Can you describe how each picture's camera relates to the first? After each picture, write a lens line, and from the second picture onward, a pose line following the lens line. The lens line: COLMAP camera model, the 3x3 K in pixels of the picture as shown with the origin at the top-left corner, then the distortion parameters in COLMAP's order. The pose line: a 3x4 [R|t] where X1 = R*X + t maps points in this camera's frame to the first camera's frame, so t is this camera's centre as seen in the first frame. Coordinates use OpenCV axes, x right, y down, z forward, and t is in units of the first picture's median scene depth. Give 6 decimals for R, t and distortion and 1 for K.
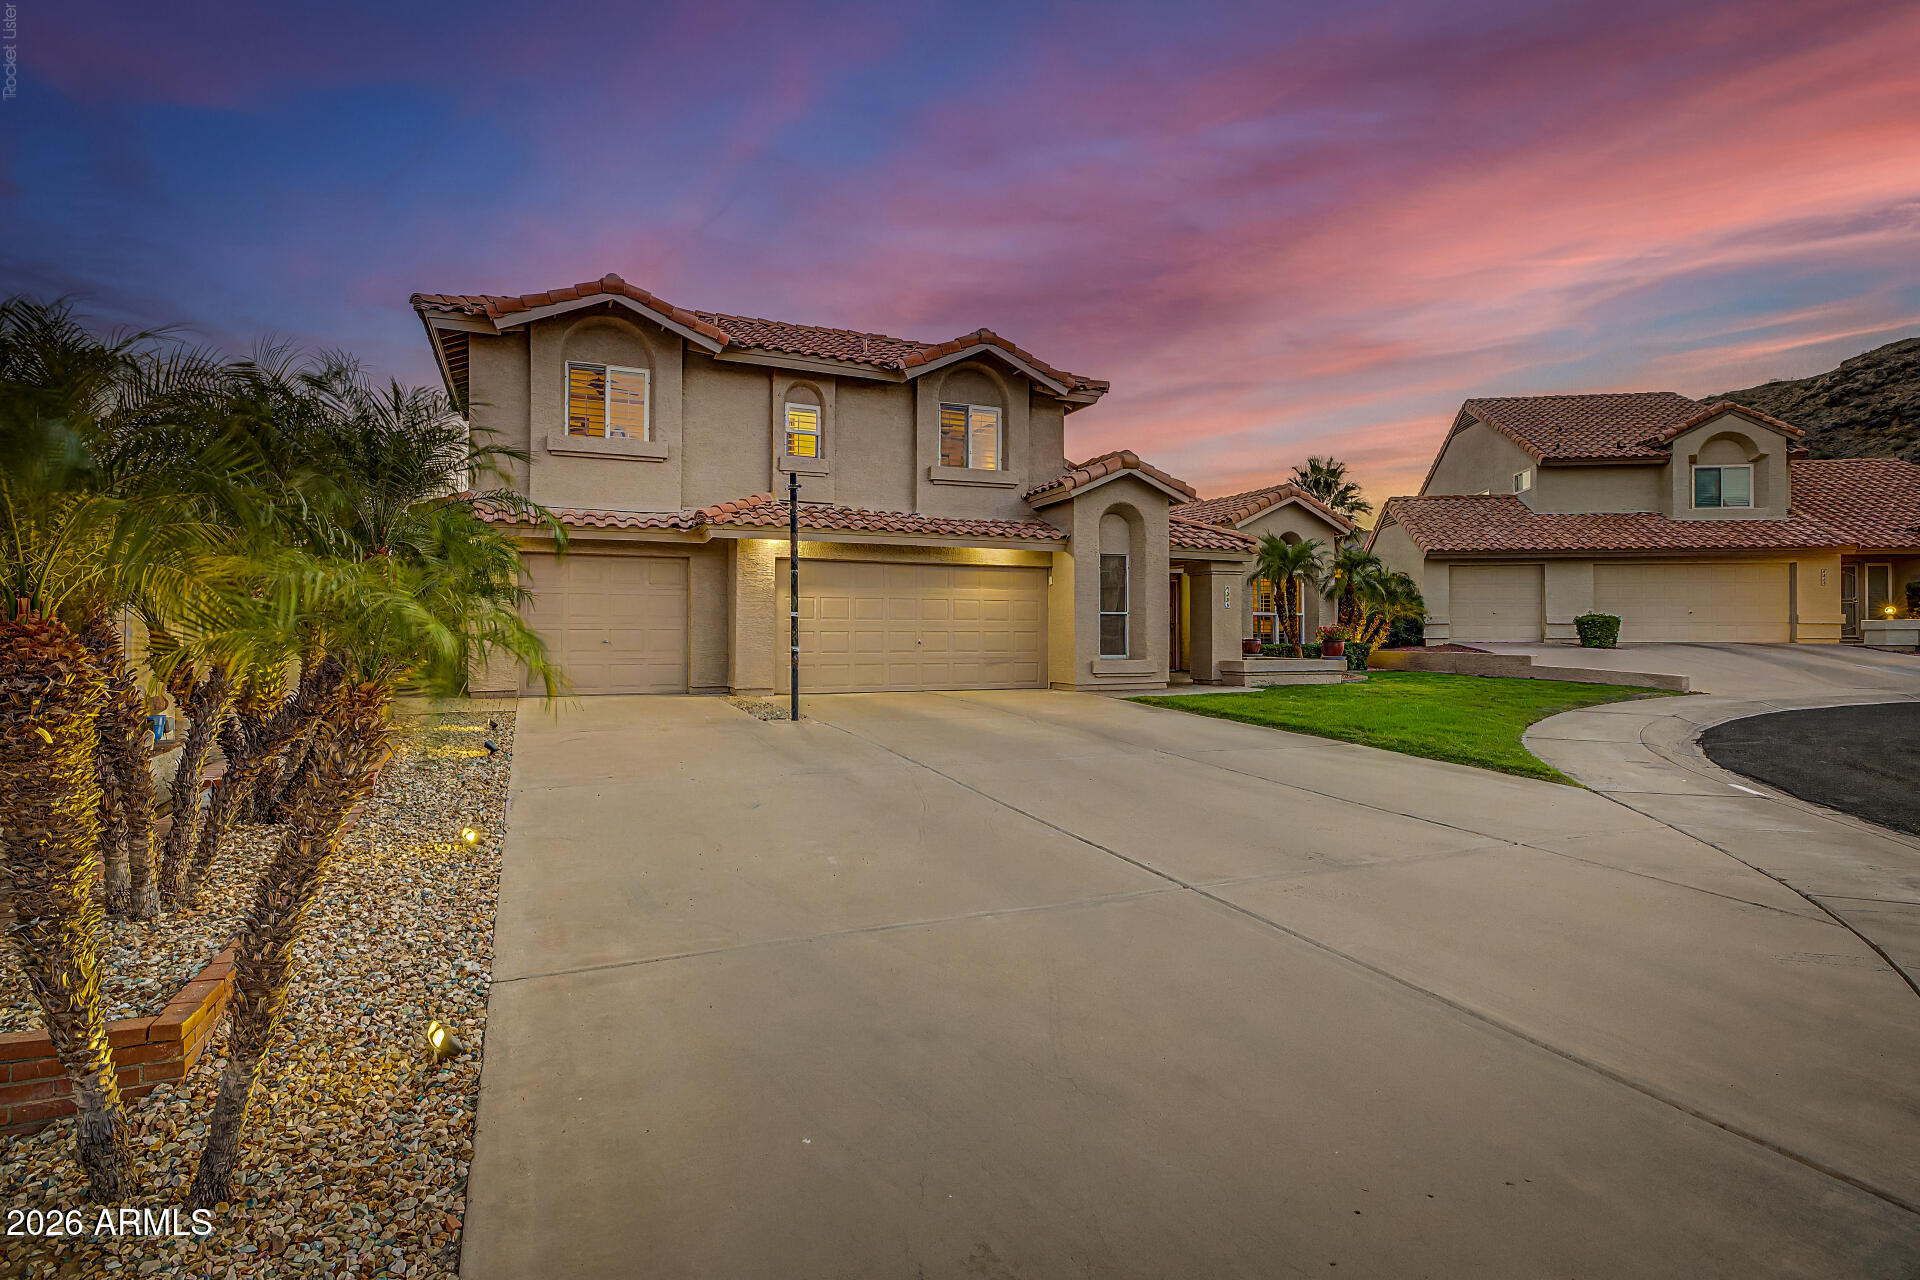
lens RADIAL K [[983.2, 0, 960.0], [0, 983.2, 640.0], [0, 0, 1]] dist [-0.001471, -0.000073]
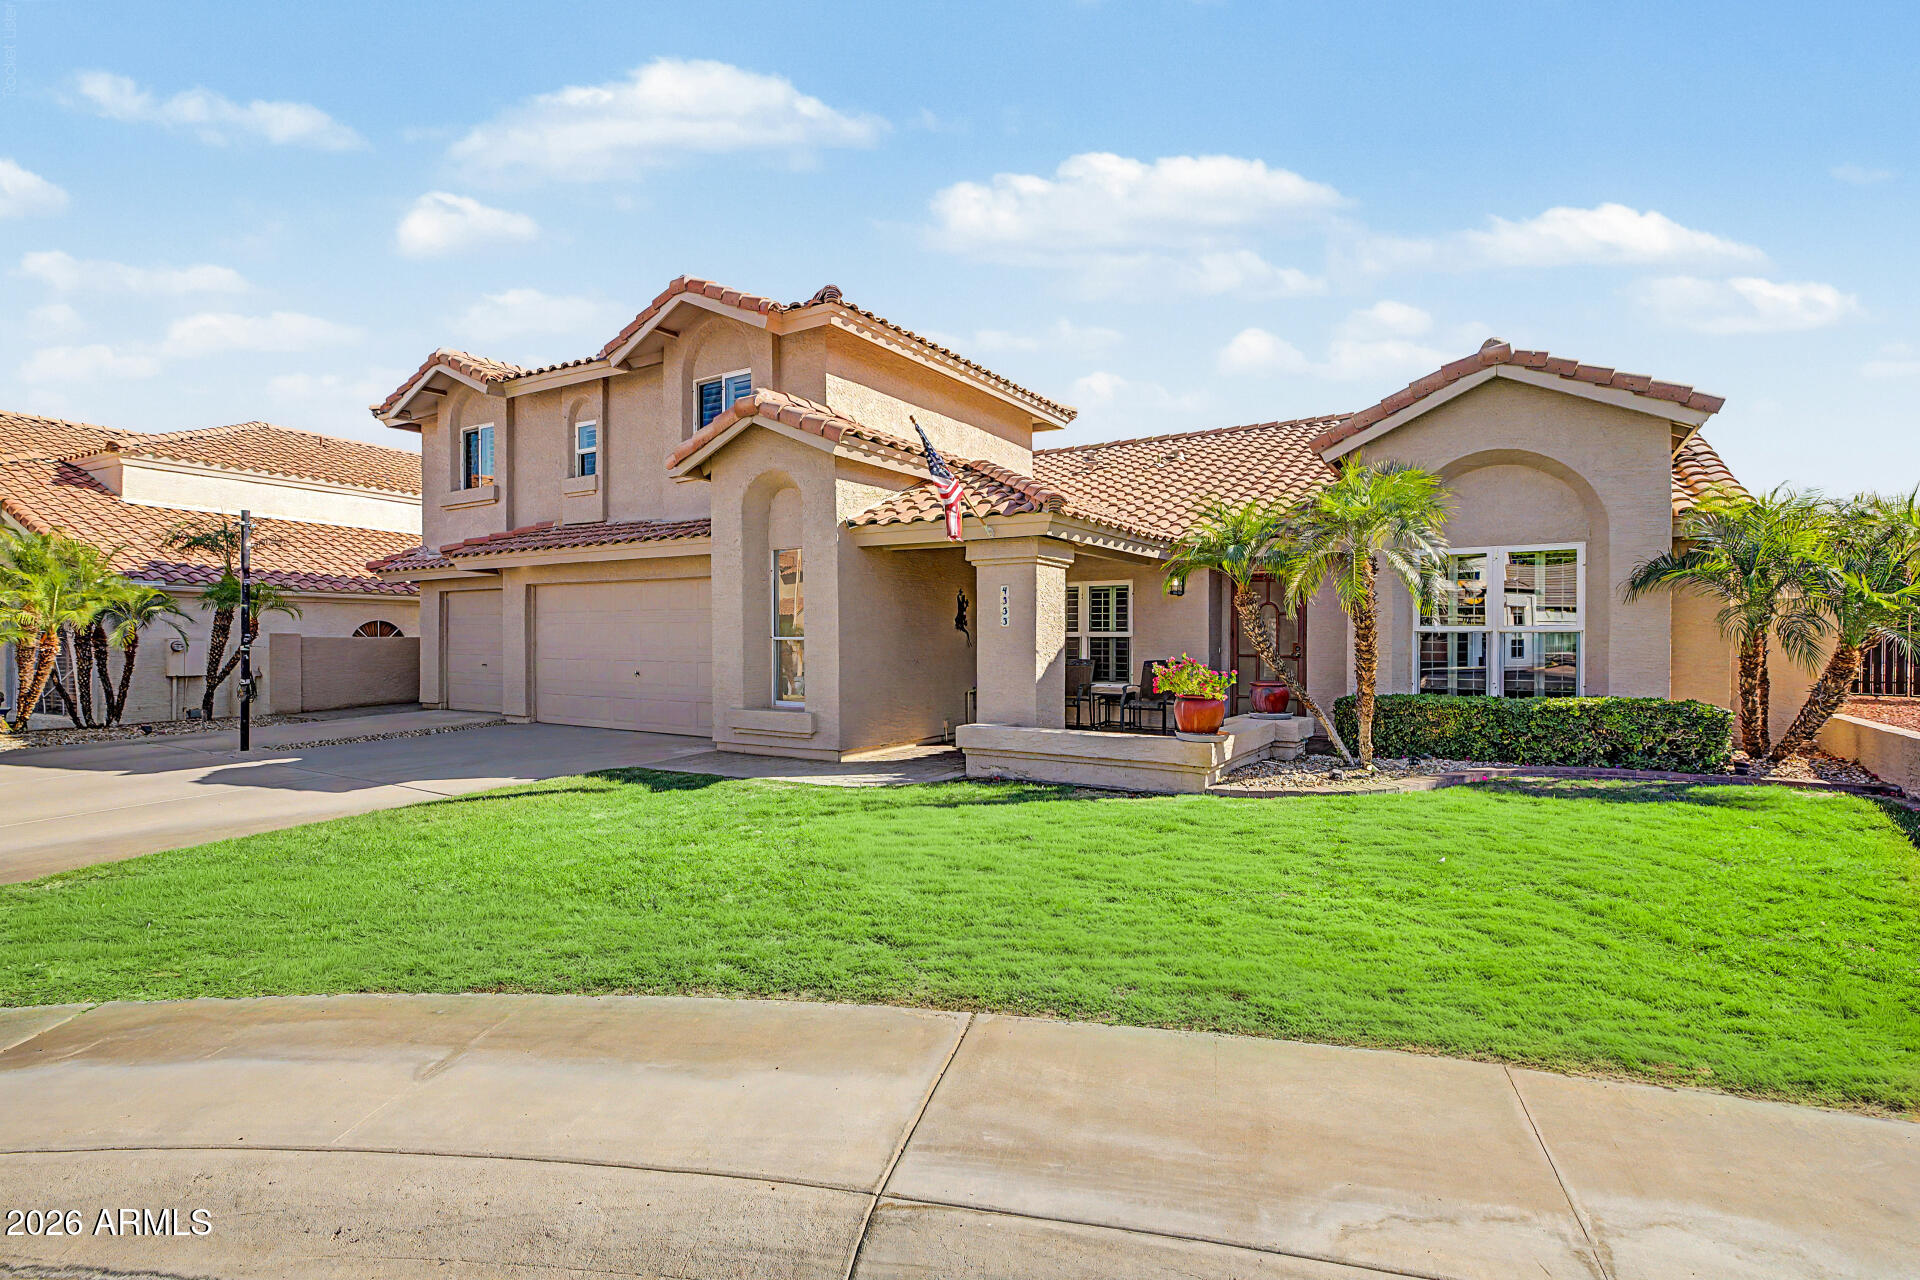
lens RADIAL K [[899.4, 0, 960.0], [0, 899.4, 640.0], [0, 0, 1]] dist [-0.001107, -0.000046]
pose [[0.565361, 0.002023, -0.824841, 0.741628], [-0.004918, 0.999987, -0.000918, -0.026966], [0.824829, 0.004576, 0.565364, 0.778964]]
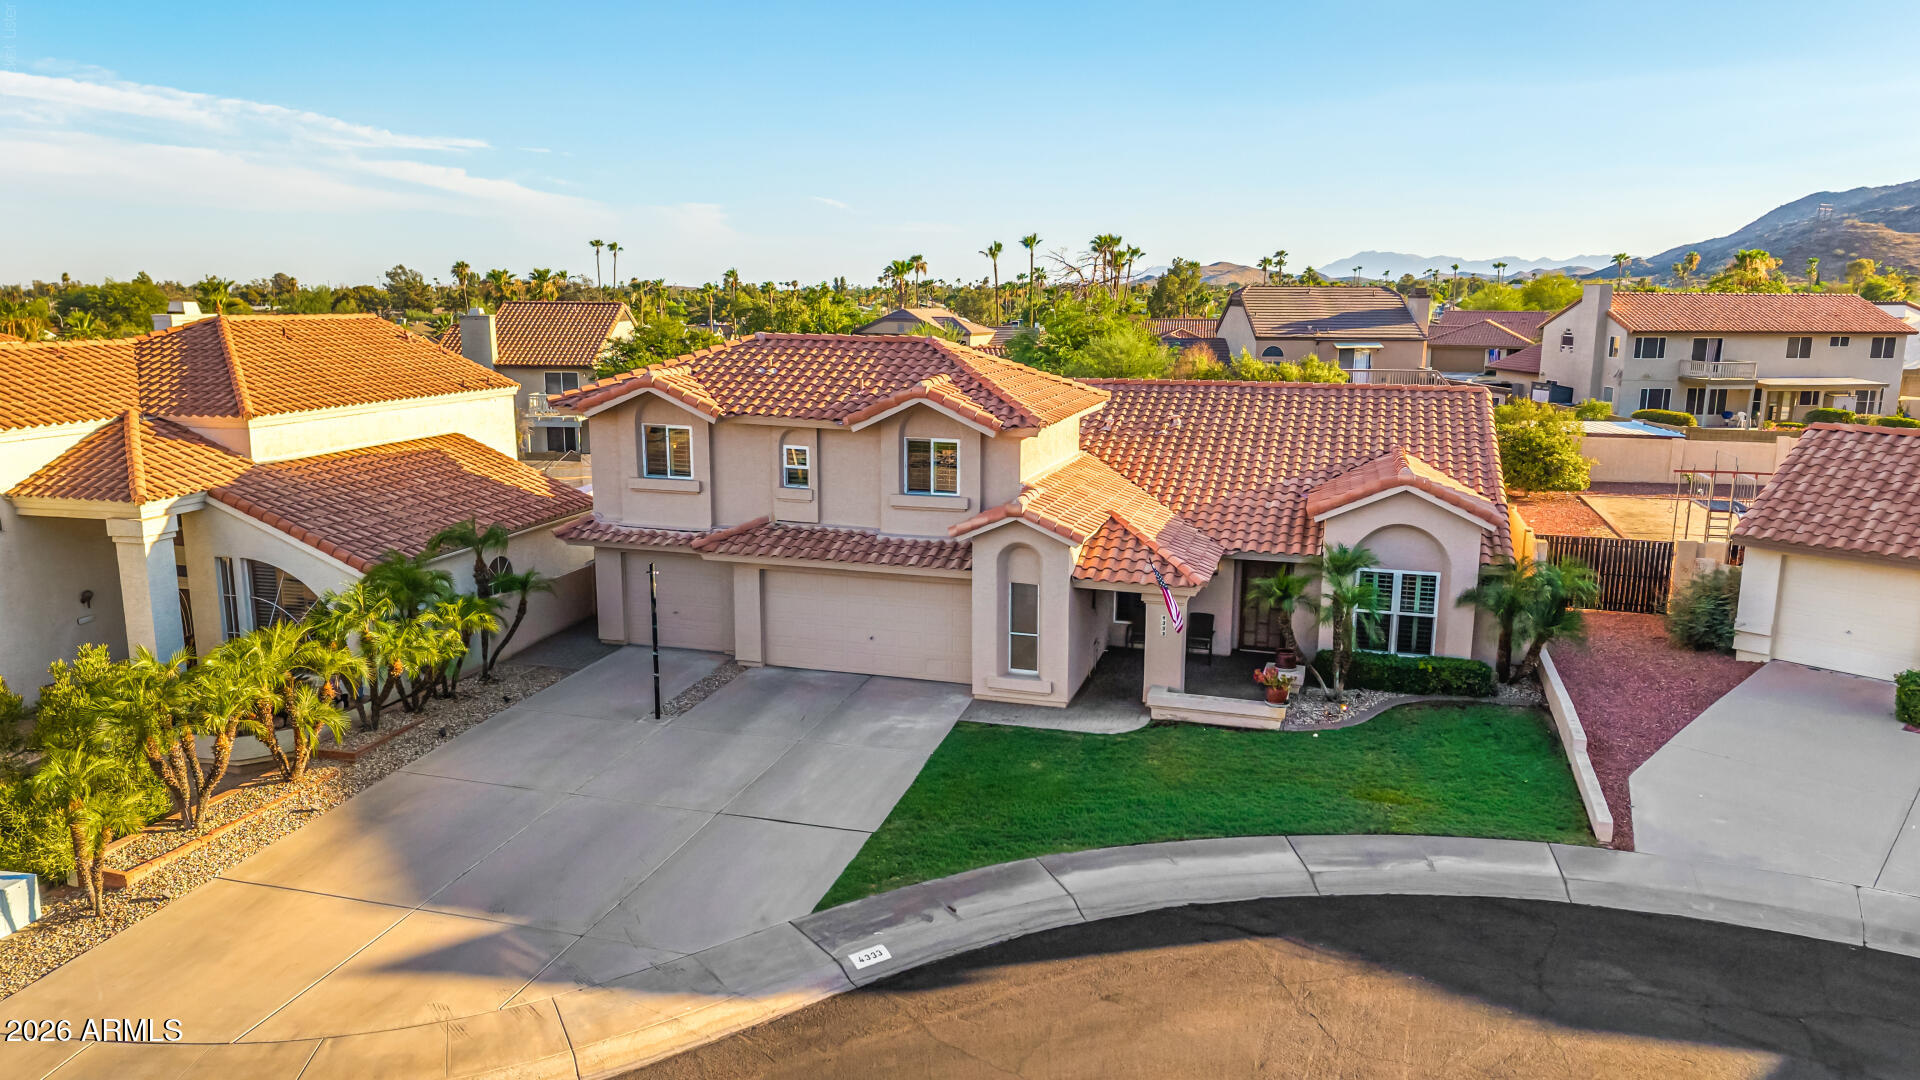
lens RADIAL K [[1295.0, 0, 950.9], [0, 1295.0, 550.4], [0, 0, 1]] dist [0.069060, -0.093683]
pose [[0.759502, 0.131244, -0.637127, 1.053596], [-0.007628, 0.981165, 0.193021, -0.418605], [0.650460, -0.141739, 0.746198, -0.144843]]
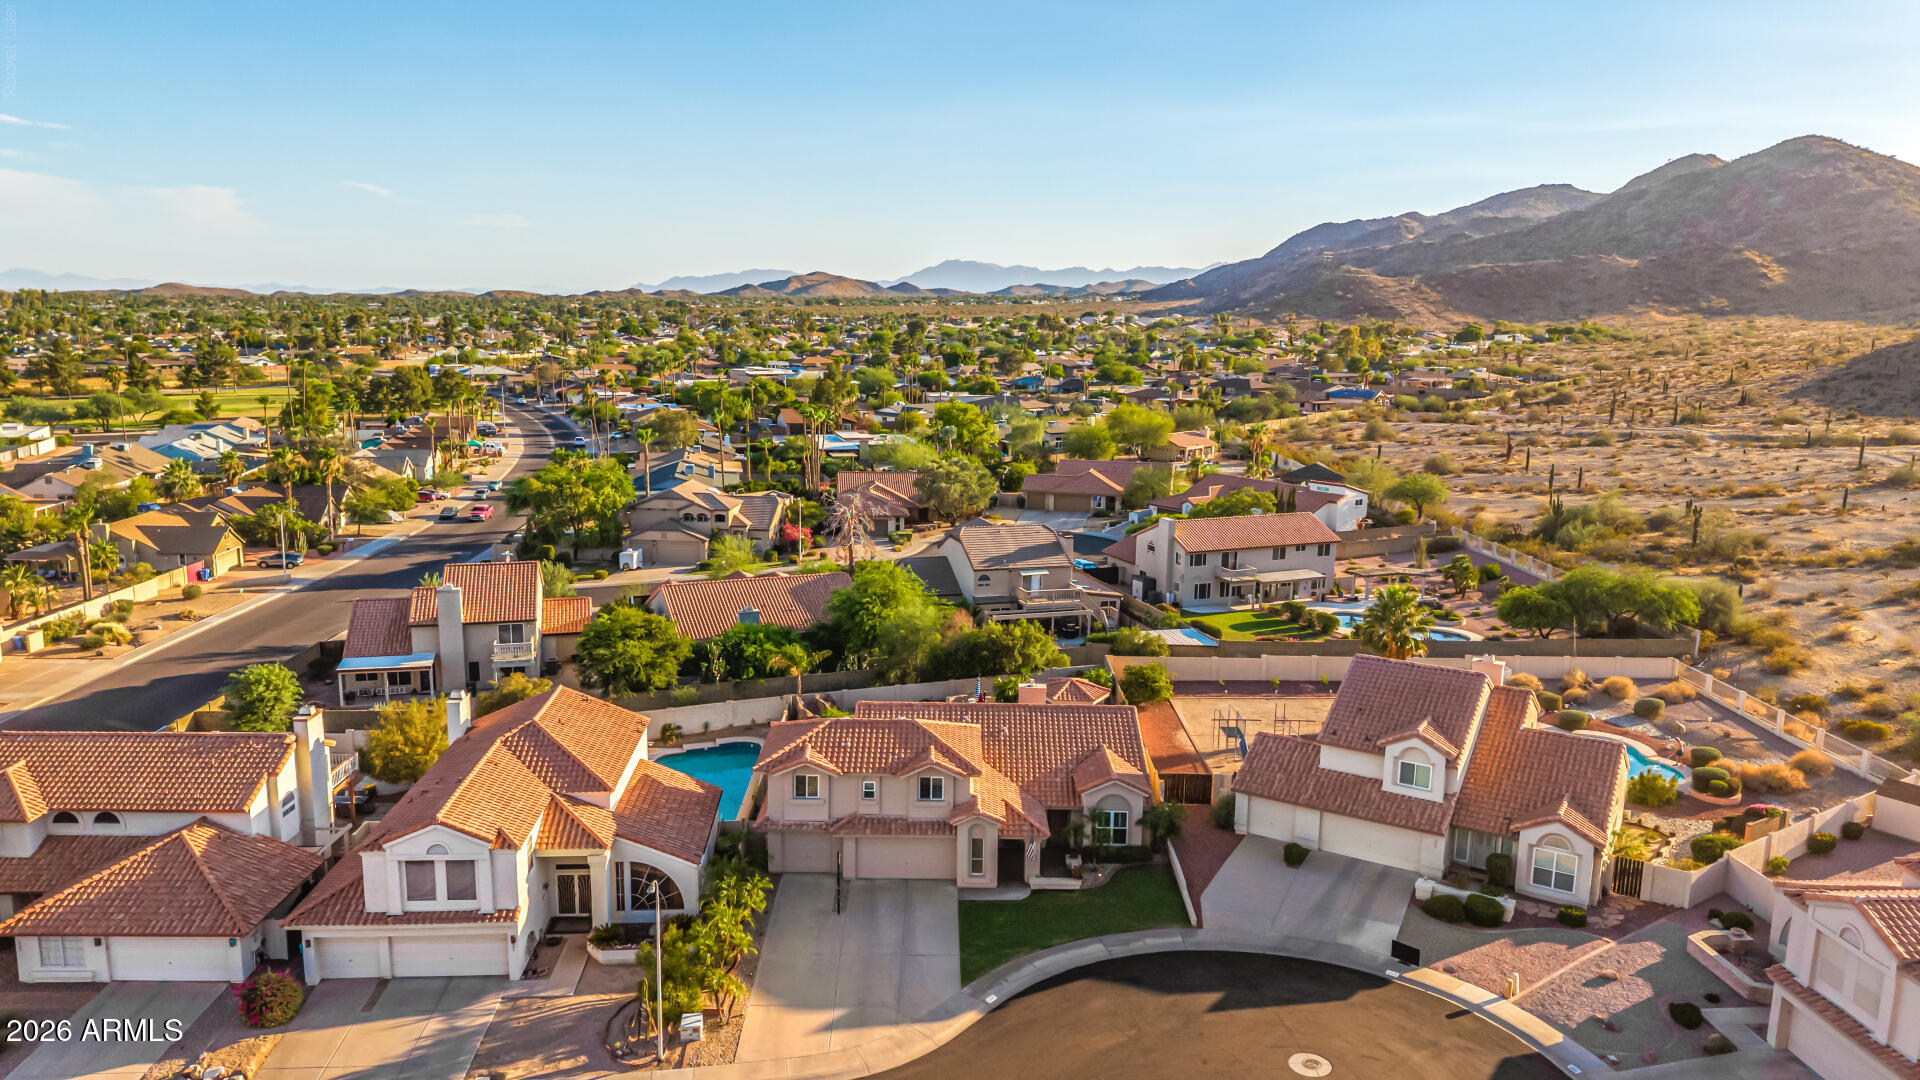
lens RADIAL K [[1313.7, 0, 948.8], [0, 1313.7, 542.4], [0, 0, 1]] dist [0.063479, -0.076268]
pose [[0.917756, 0.084961, -0.387950, 1.479703], [-0.014568, 0.983393, 0.180901, -1.607825], [0.396877, -0.160371, 0.903753, -2.279750]]
